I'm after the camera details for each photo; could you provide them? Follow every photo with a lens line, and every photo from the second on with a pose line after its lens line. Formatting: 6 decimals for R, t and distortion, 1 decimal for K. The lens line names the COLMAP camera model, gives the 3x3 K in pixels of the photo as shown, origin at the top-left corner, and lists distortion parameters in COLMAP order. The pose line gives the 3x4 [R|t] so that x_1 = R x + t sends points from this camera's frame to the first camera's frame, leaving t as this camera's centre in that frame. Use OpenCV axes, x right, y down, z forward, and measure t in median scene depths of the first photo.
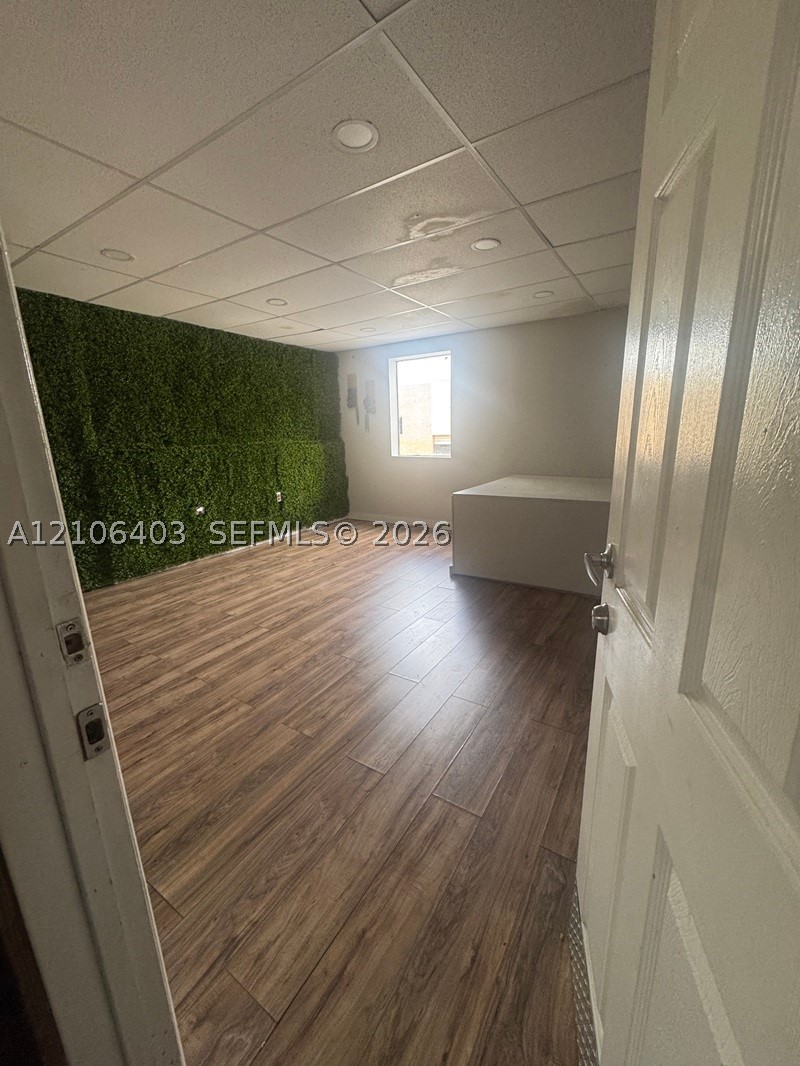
lens RADIAL K [[424.1, 0, 396.9], [0, 424.1, 529.7], [0, 0, 1]] dist [-0.001696, -0.000233]
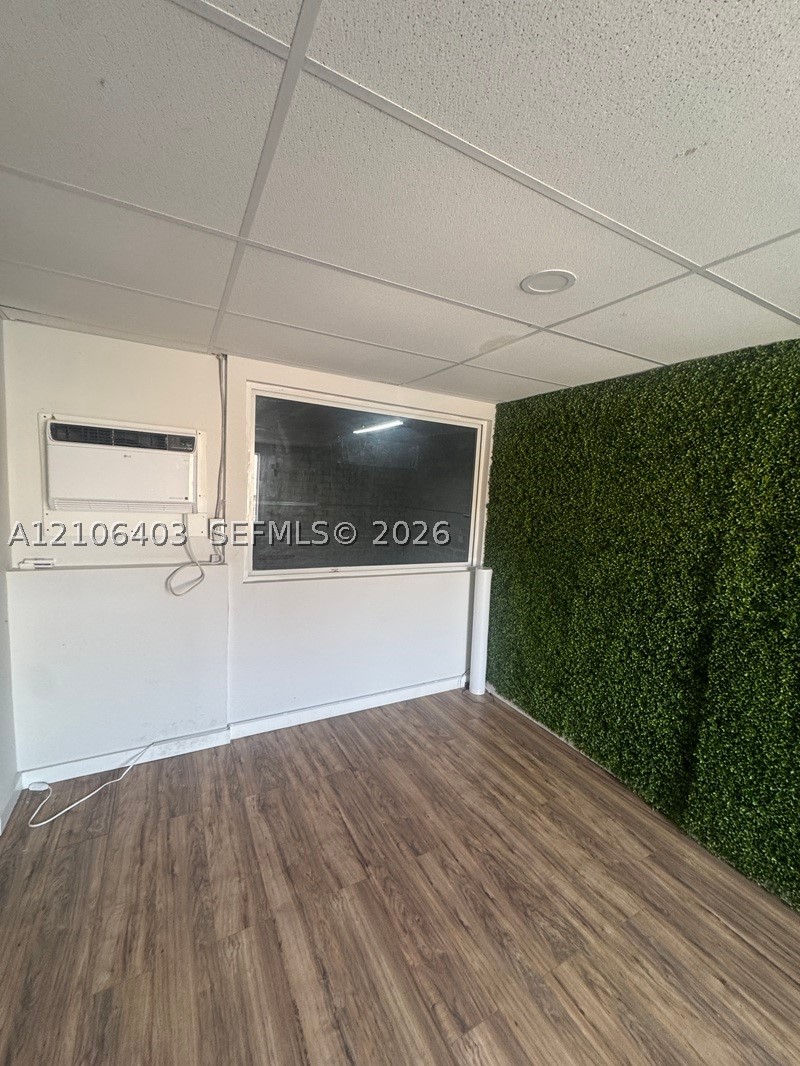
lens RADIAL K [[424.1, 0, 403.9], [0, 424.1, 532.4], [0, 0, 1]] dist [-0.001696, -0.000233]
pose [[-0.473747, 0.093216, -0.875714, -0.042301], [-0.241461, 0.942527, 0.230954, -0.353281], [0.846912, 0.320864, -0.424011, 0.980060]]
